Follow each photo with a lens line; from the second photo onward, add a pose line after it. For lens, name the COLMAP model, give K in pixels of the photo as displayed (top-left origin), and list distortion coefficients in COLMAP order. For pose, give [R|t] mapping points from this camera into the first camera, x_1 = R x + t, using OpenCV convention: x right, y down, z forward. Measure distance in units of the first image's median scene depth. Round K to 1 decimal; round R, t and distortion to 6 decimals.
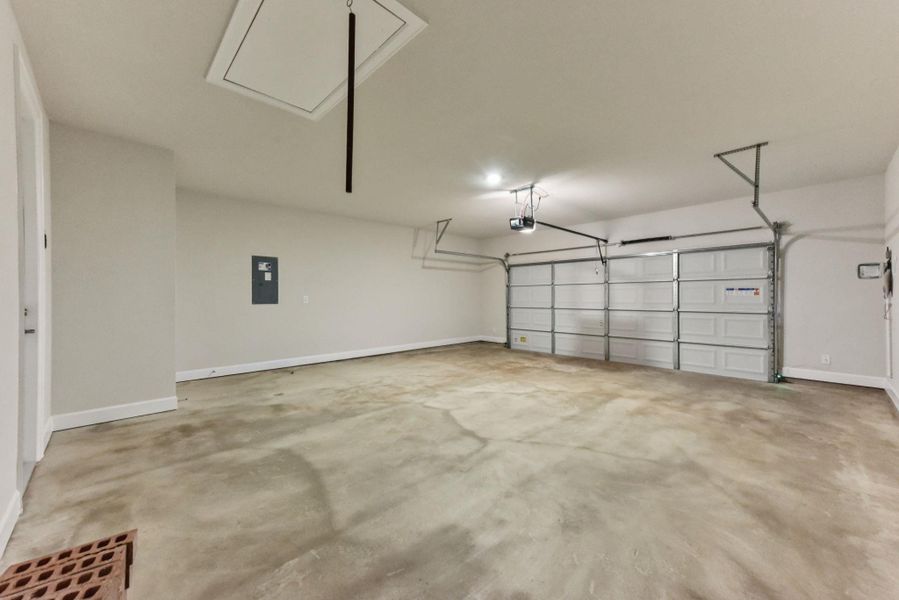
lens RADIAL K [[348.0, 0, 452.5], [0, 348.0, 297.6], [0, 0, 1]] dist [0.021918, -0.000323]
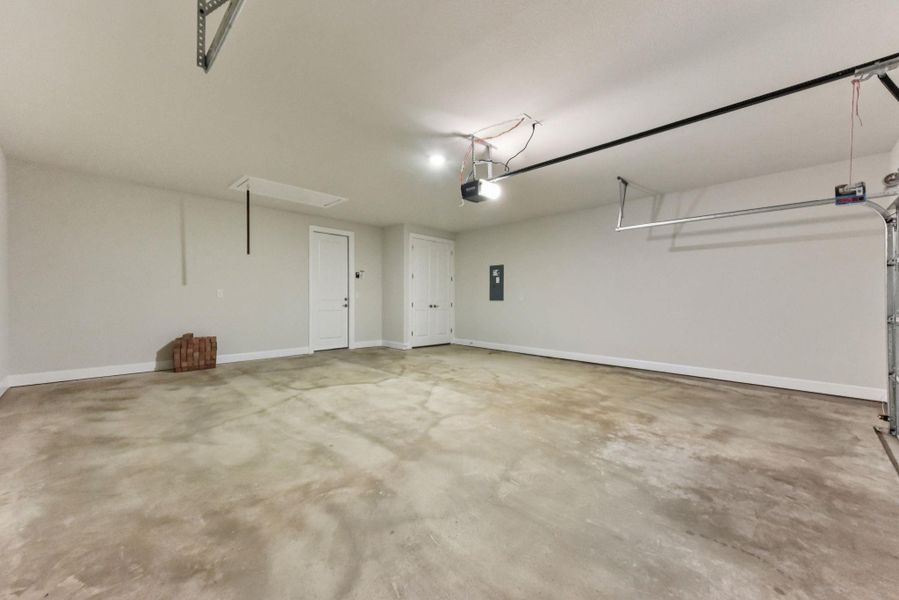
lens RADIAL K [[348.0, 0, 453.8], [0, 348.0, 302.0], [0, 0, 1]] dist [0.021918, -0.000323]
pose [[0.033350, 0.011131, -0.999382, 1.427127], [-0.006198, 0.999921, 0.010930, 0.017928], [0.999425, 0.005829, 0.033417, 1.422147]]
